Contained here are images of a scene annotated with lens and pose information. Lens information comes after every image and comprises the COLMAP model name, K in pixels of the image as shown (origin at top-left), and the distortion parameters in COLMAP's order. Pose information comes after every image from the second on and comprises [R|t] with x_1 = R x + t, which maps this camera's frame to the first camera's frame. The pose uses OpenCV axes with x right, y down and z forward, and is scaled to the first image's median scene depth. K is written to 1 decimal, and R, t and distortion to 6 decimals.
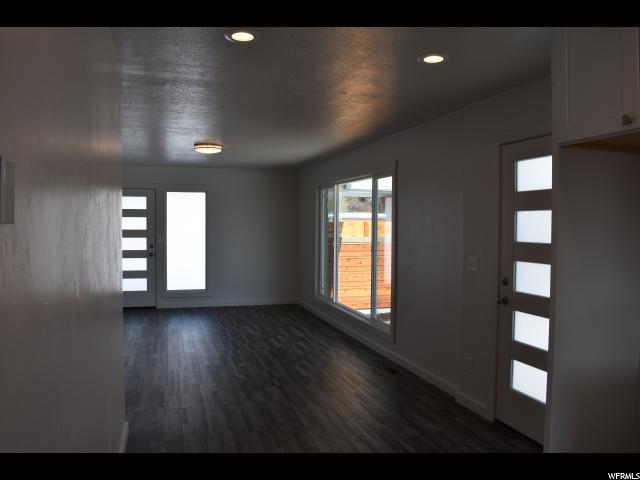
lens RADIAL K [[495.2, 0, 319.7], [0, 495.2, 236.4], [0, 0, 1]] dist [-0.089419, 0.002341]
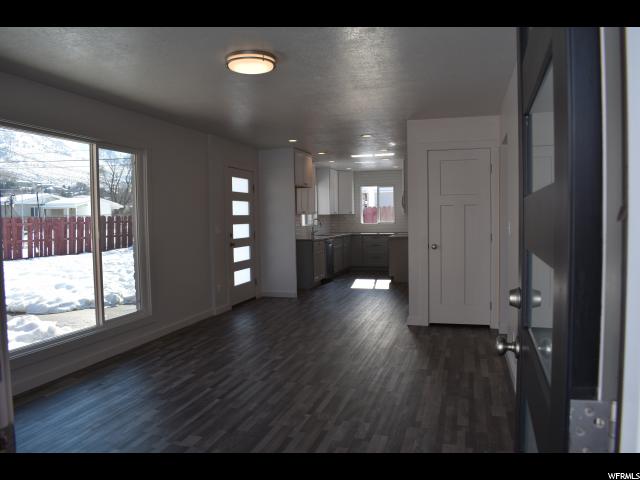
lens RADIAL K [[495.2, 0, 319.7], [0, 495.2, 236.4], [0, 0, 1]] dist [-0.089419, 0.002341]
pose [[-0.827342, -0.023813, 0.561193, -1.064935], [0.020056, 0.997211, 0.071883, -0.042614], [-0.561340, 0.070727, -0.824557, 2.469920]]
